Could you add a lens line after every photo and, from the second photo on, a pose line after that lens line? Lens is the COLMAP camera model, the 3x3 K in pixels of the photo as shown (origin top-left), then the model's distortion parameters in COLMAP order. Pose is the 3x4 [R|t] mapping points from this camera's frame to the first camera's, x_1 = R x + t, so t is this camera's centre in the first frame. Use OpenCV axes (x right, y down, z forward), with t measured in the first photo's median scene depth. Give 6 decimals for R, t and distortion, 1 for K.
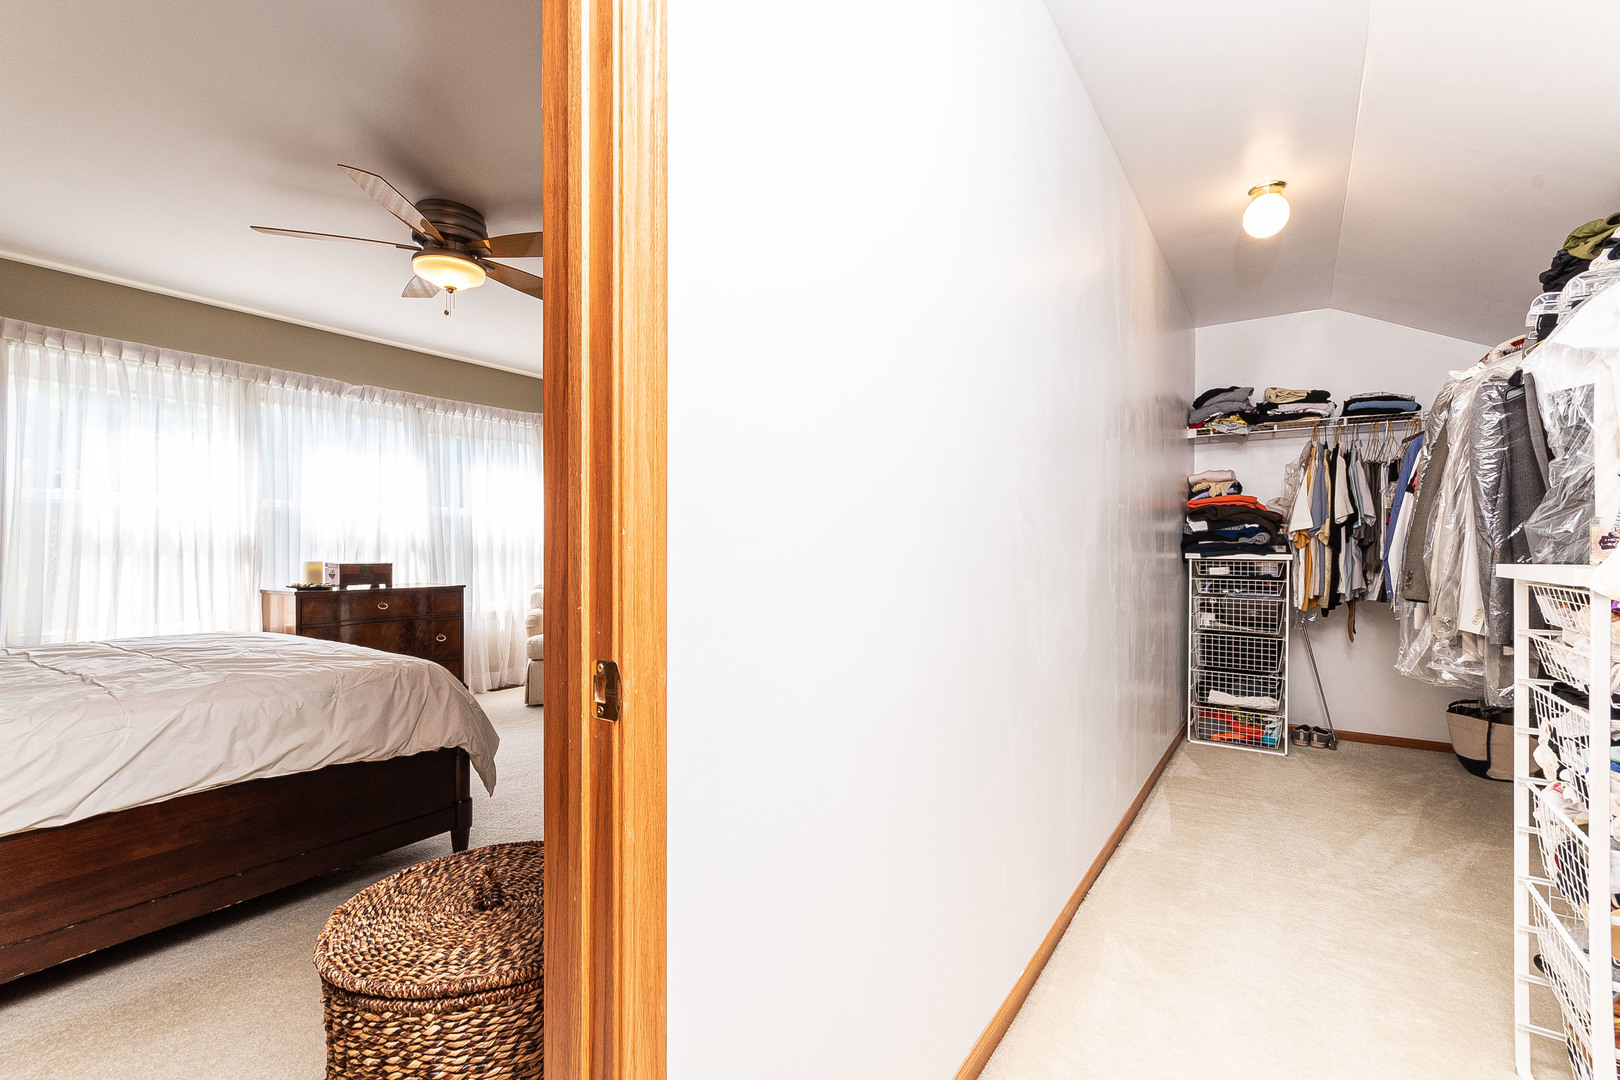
lens RADIAL K [[716.7, 0, 810.0], [0, 716.7, 540.0], [0, 0, 1]] dist [-0.002338, 0.000023]
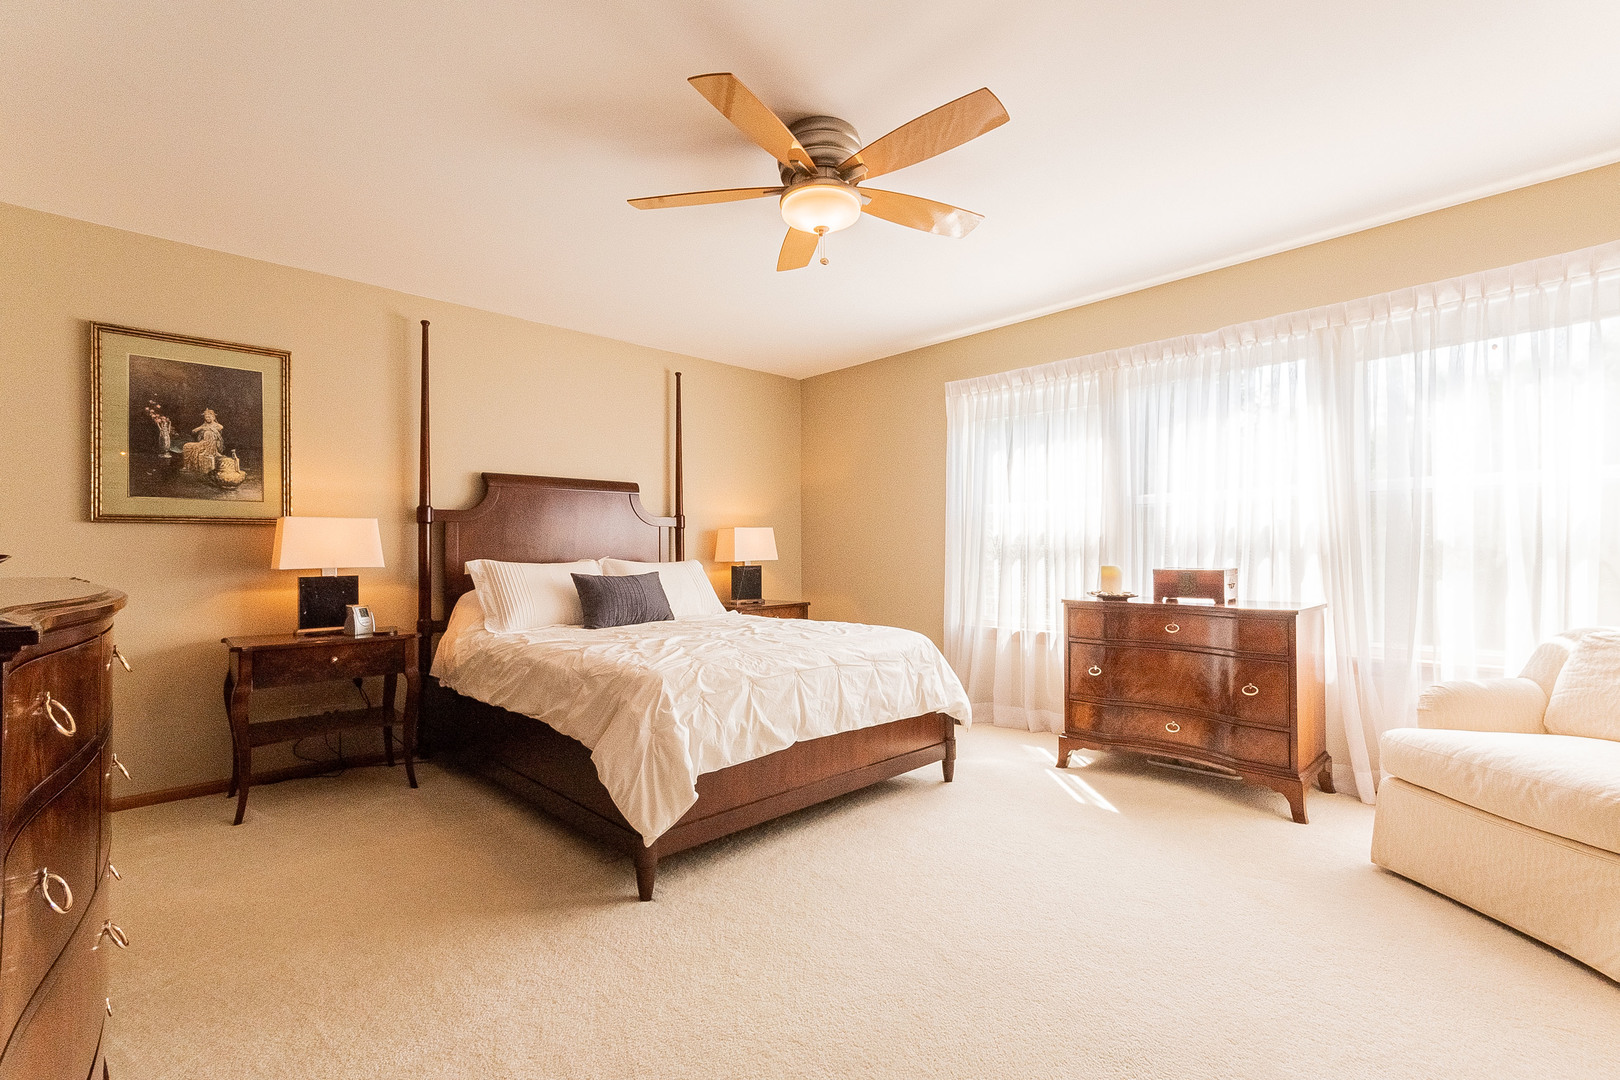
lens RADIAL K [[716.7, 0, 810.0], [0, 716.7, 540.0], [0, 0, 1]] dist [-0.002338, 0.000023]
pose [[-0.185655, -0.015601, -0.982491, 0.196569], [0.014203, 0.999727, -0.018559, 0.009679], [0.982512, -0.017400, -0.185383, 0.764686]]
